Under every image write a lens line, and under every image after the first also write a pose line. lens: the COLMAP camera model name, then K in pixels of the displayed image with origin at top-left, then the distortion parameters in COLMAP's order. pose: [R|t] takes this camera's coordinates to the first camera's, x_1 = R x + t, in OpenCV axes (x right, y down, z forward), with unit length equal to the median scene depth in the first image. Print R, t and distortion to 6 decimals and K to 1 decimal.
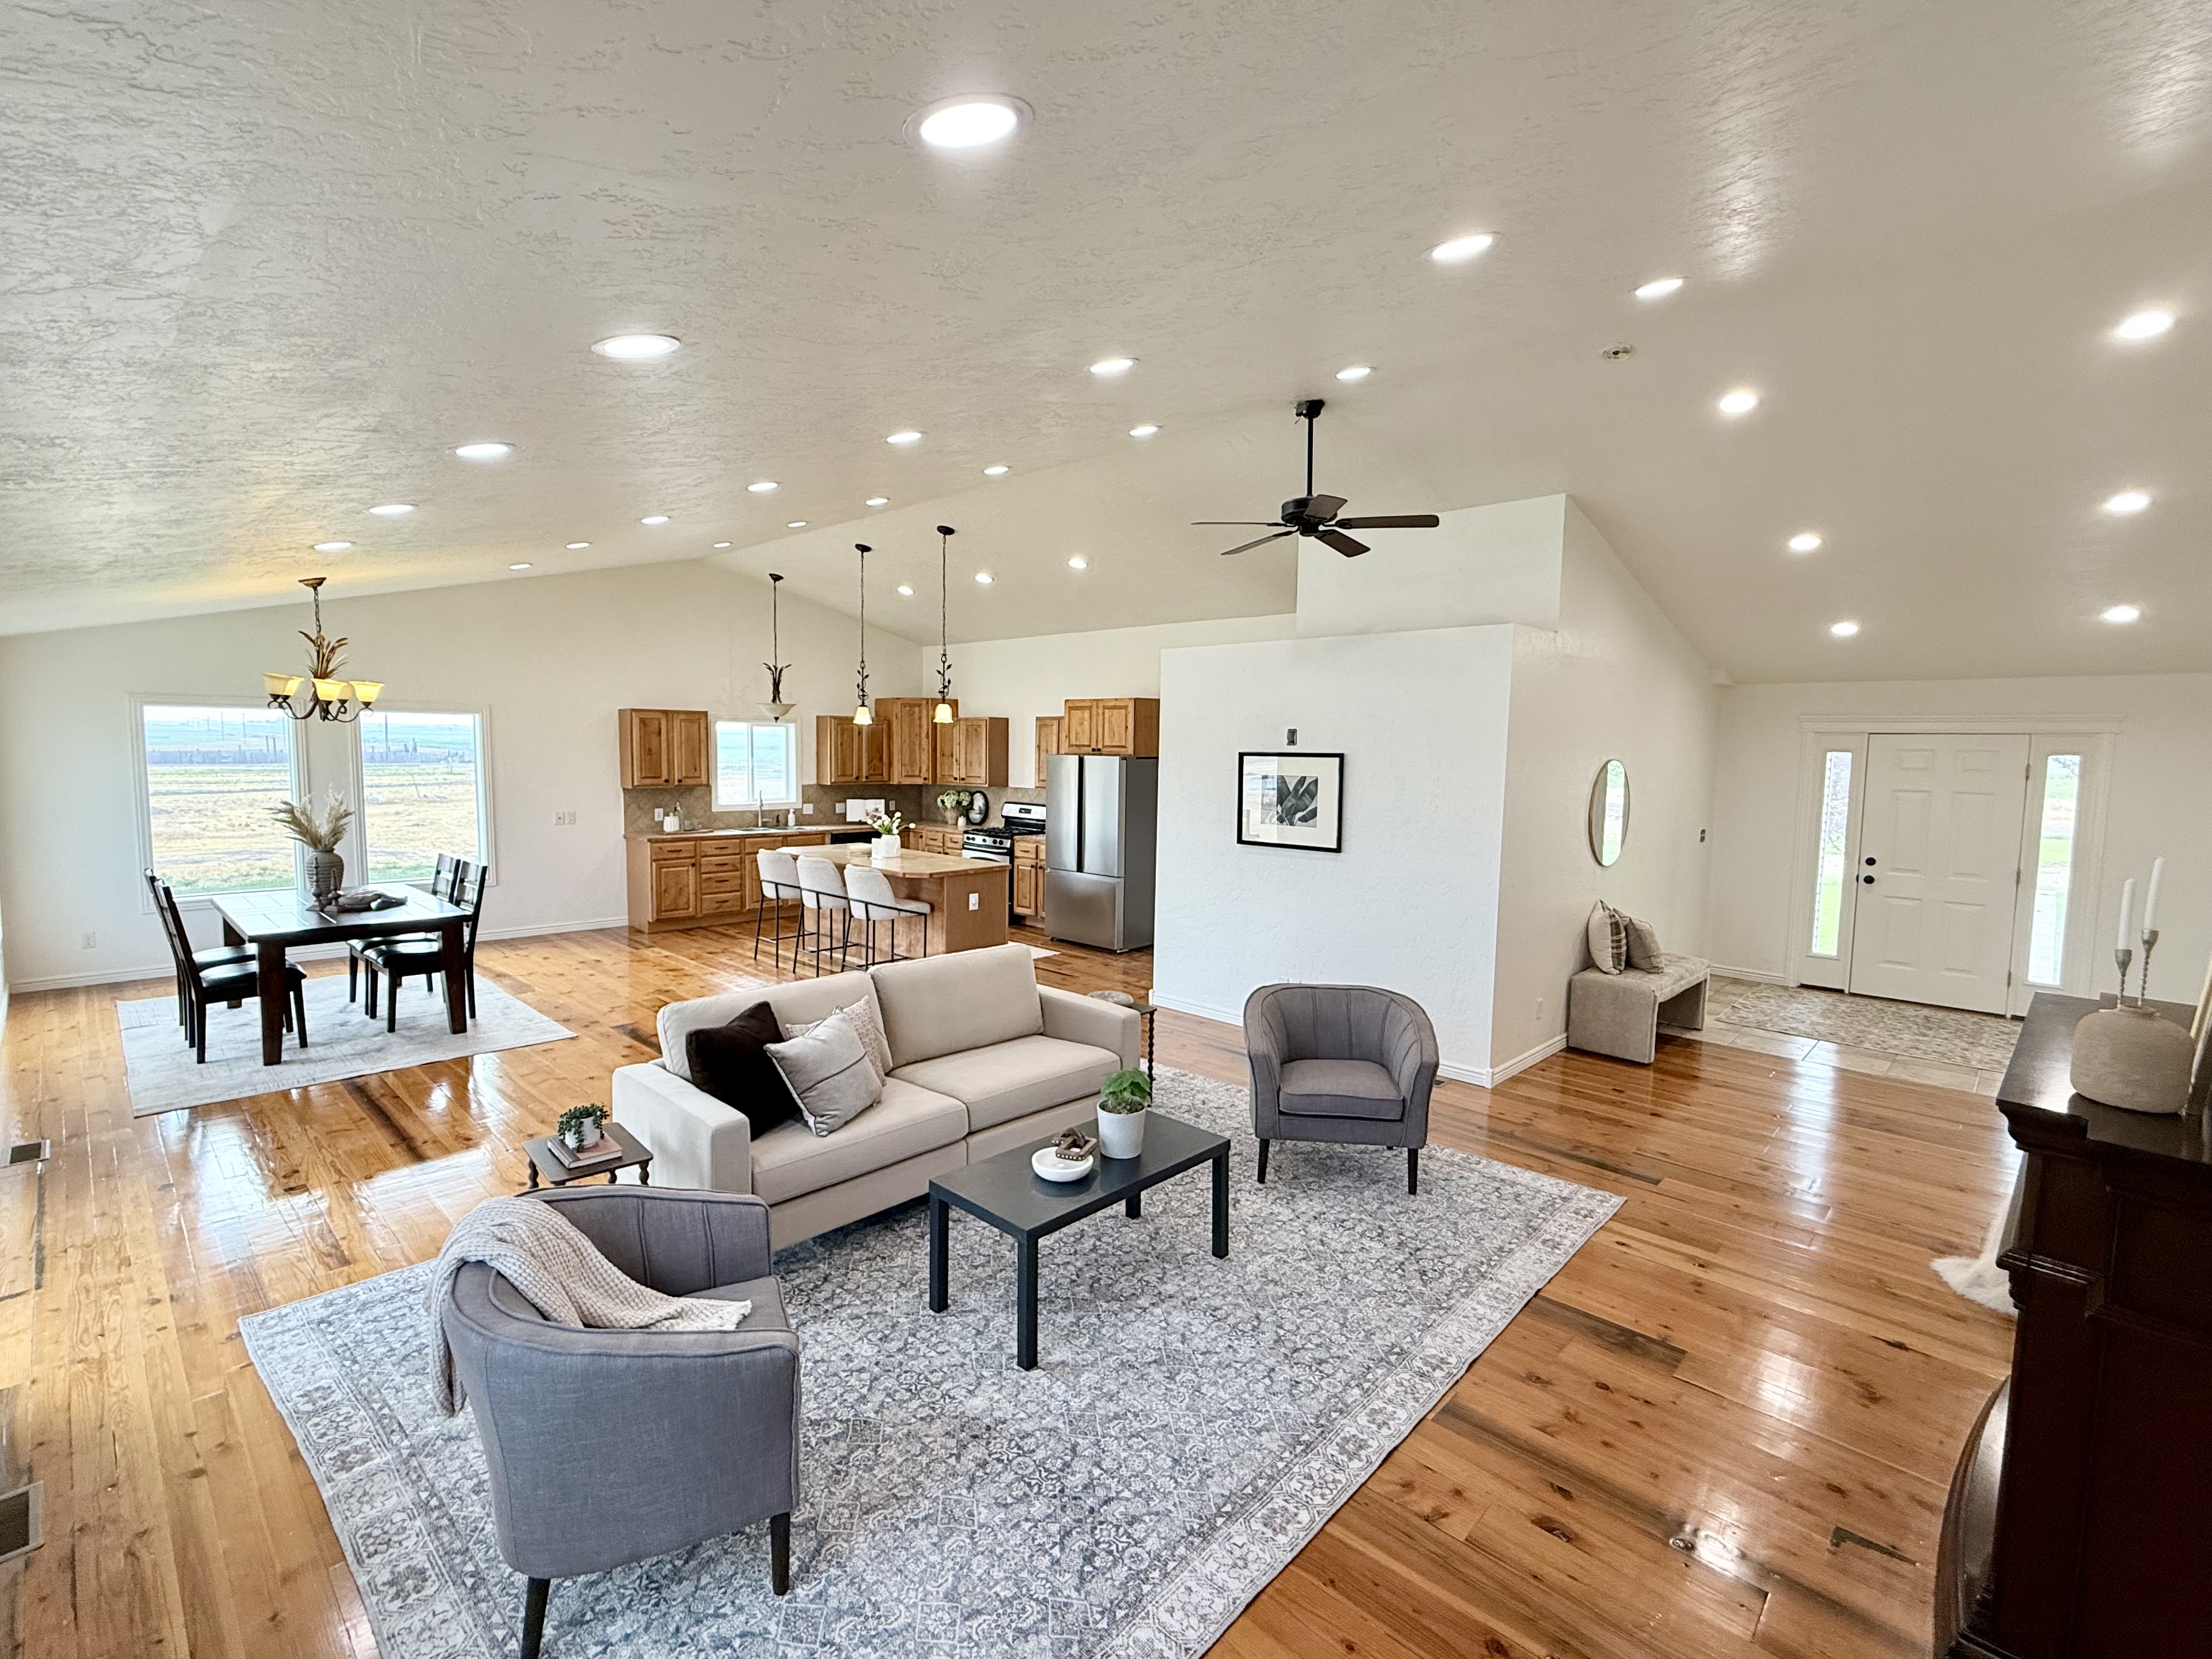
lens RADIAL K [[1000.7, 0, 1104.3], [0, 1000.7, 826.7], [0, 0, 1]] dist [0.000199, 0.000353]
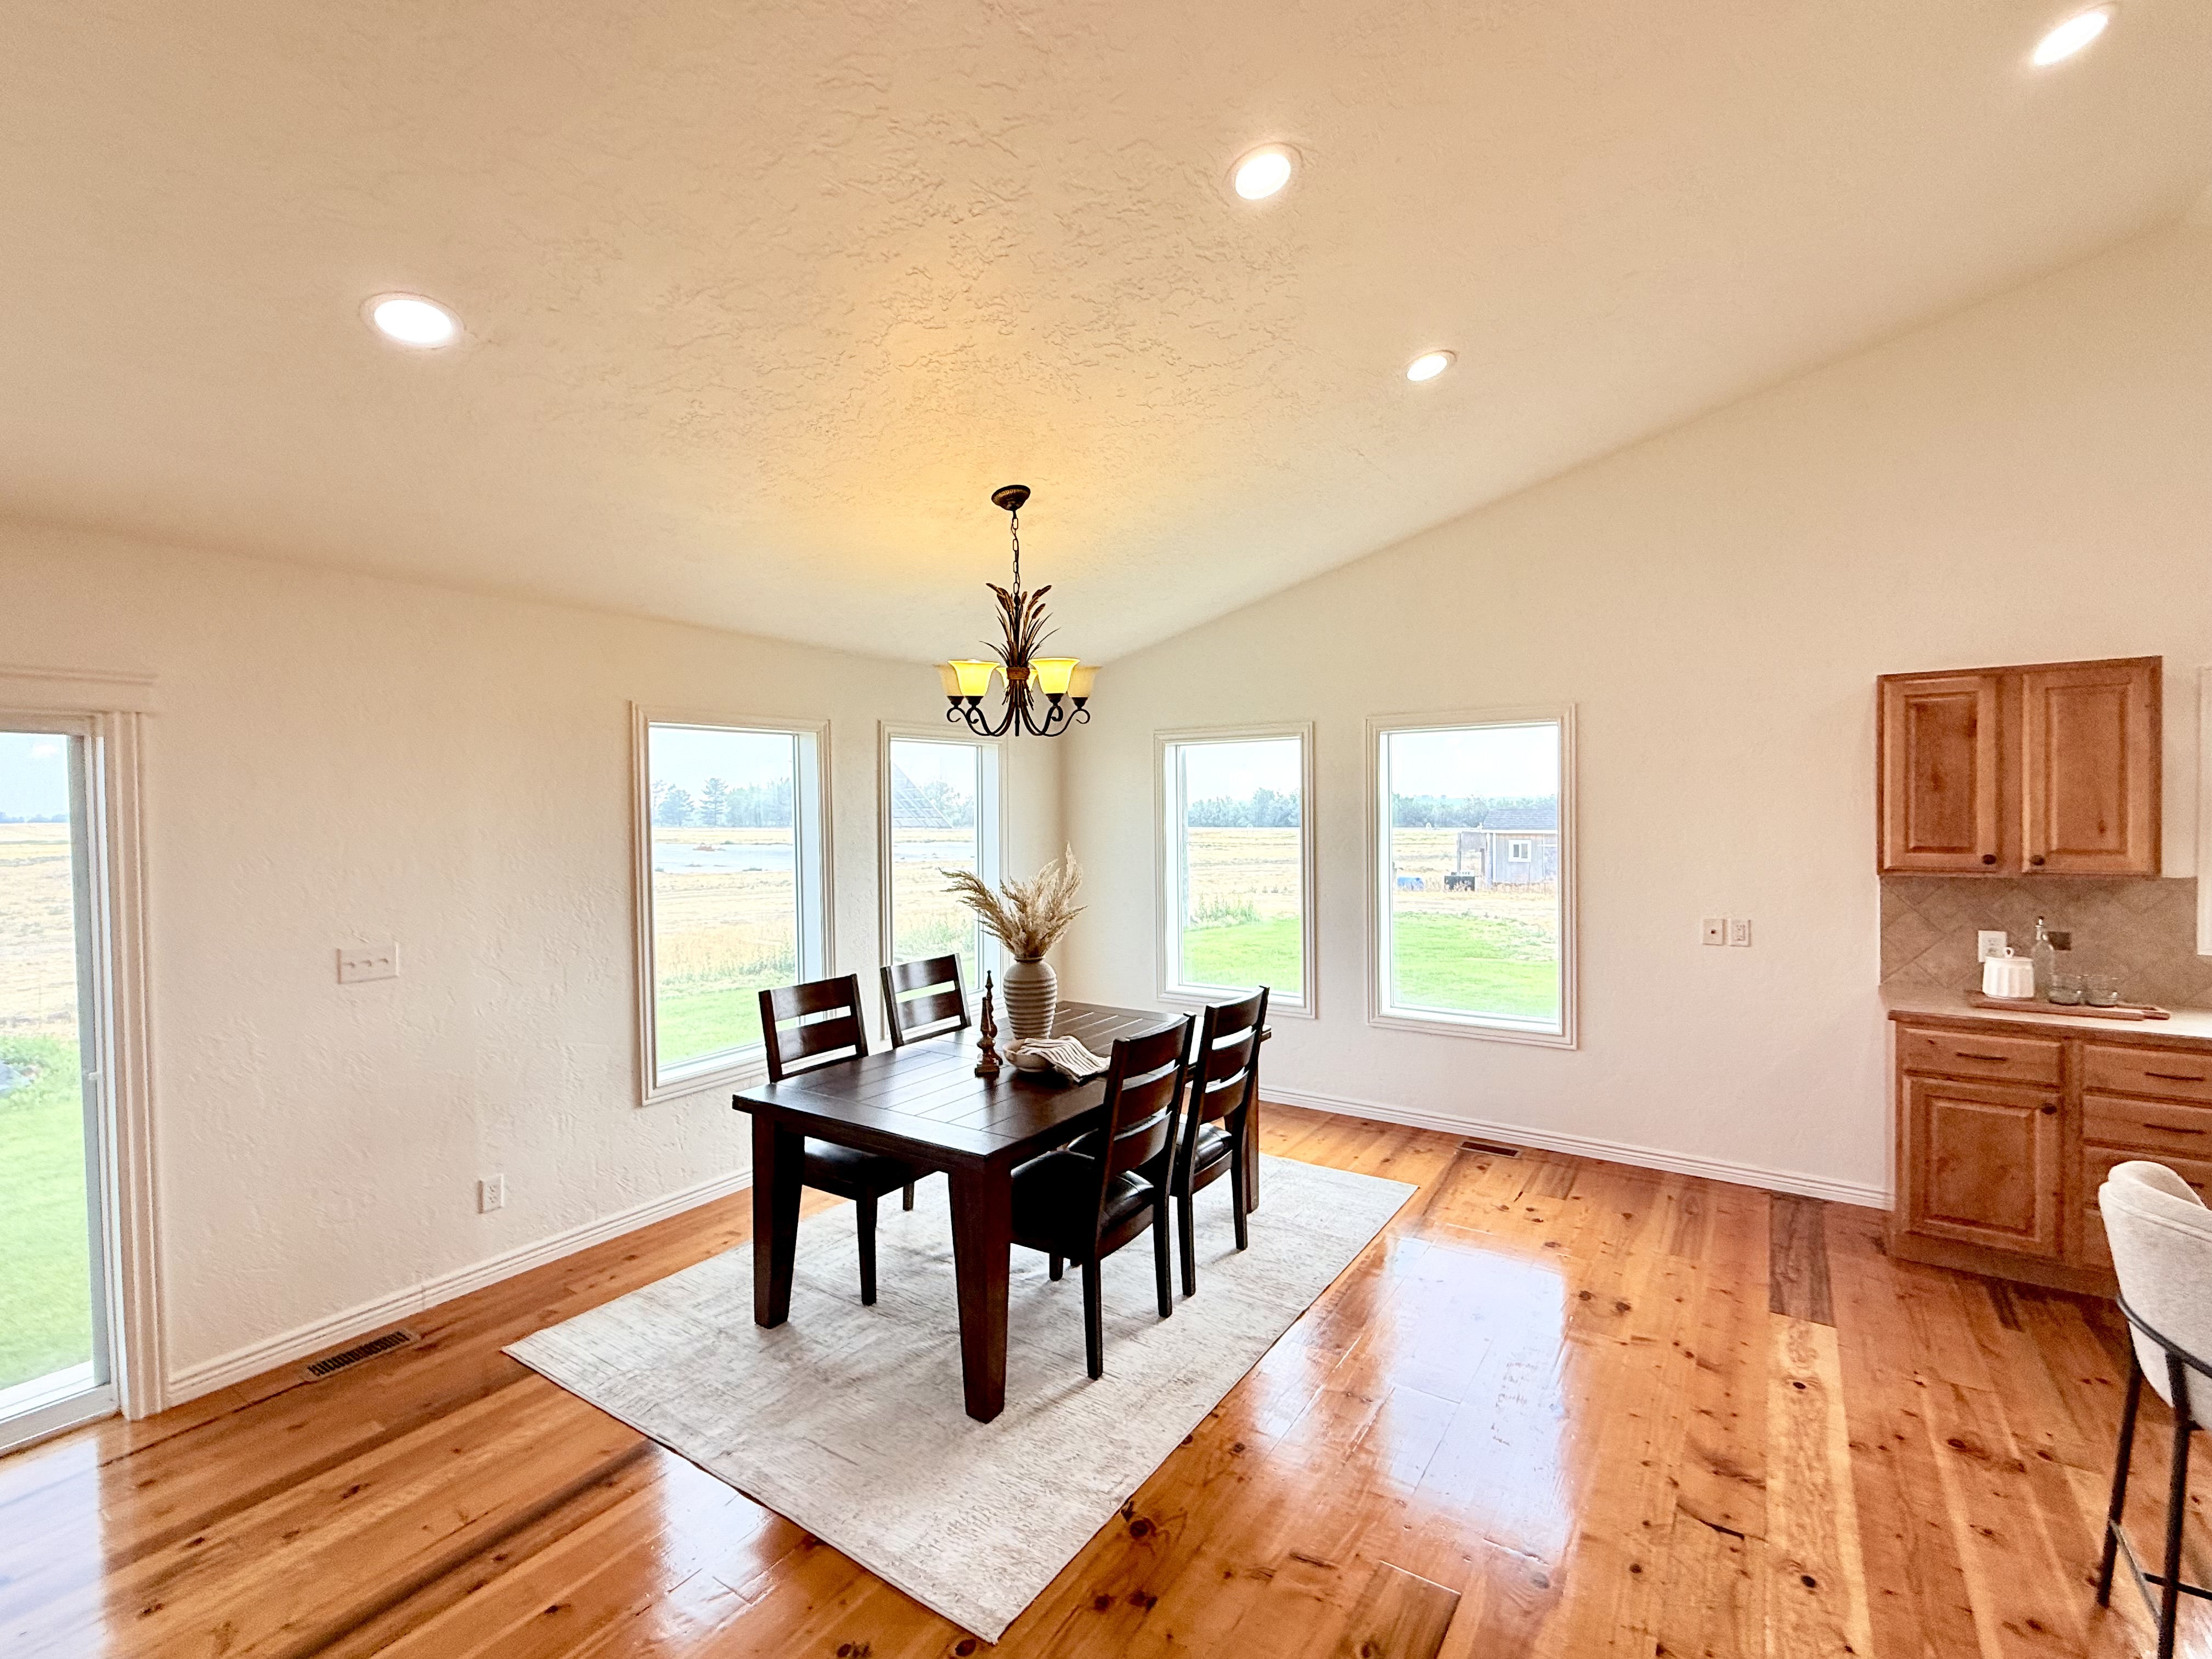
lens RADIAL K [[1000.7, 0, 1104.3], [0, 1000.7, 826.7], [0, 0, 1]] dist [0.000199, 0.000353]
pose [[0.170479, 0.001844, -0.985360, -0.168335], [-0.065639, 0.997798, -0.009489, -0.042388], [0.983173, 0.066296, 0.170225, 0.795474]]
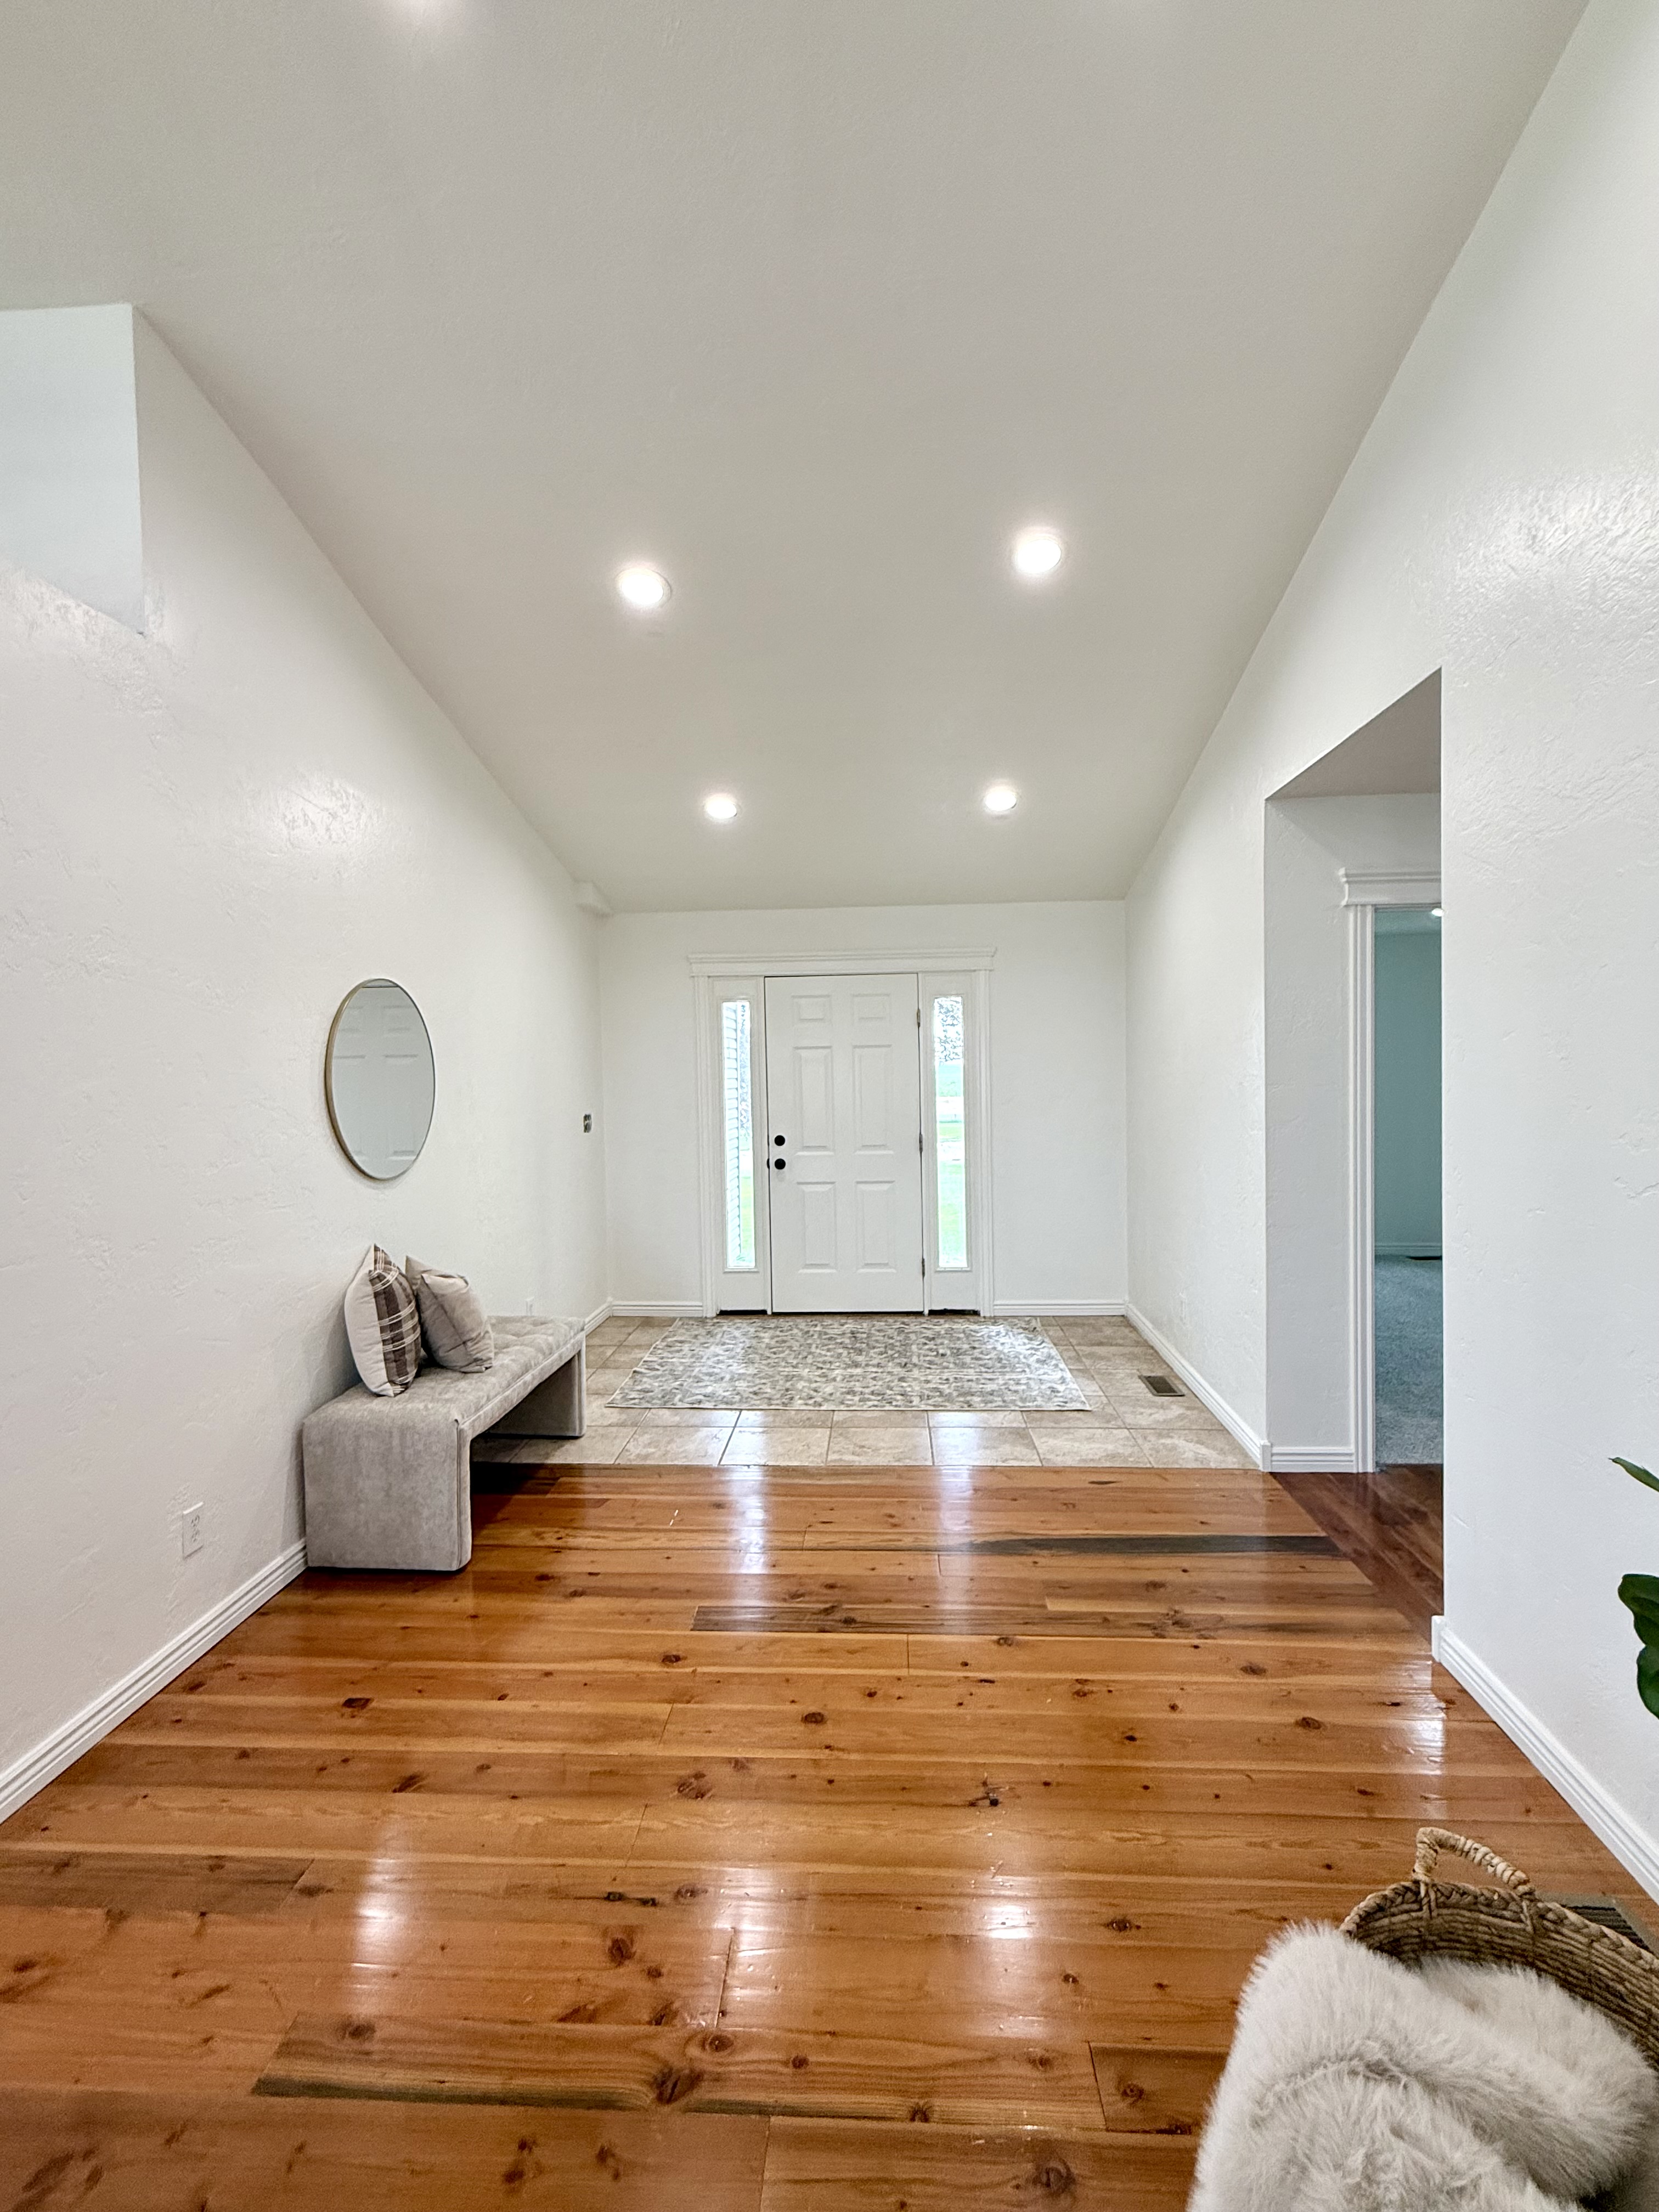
lens RADIAL K [[1000.7, 0, 829.5], [0, 1000.7, 1106.0], [0, 0, 1]] dist [0.000199, 0.000353]
pose [[0.758639, -0.052054, 0.649428, 0.297356], [0.084608, 0.996233, -0.018984, 0.026418], [-0.645994, 0.069348, 0.760186, 0.389462]]
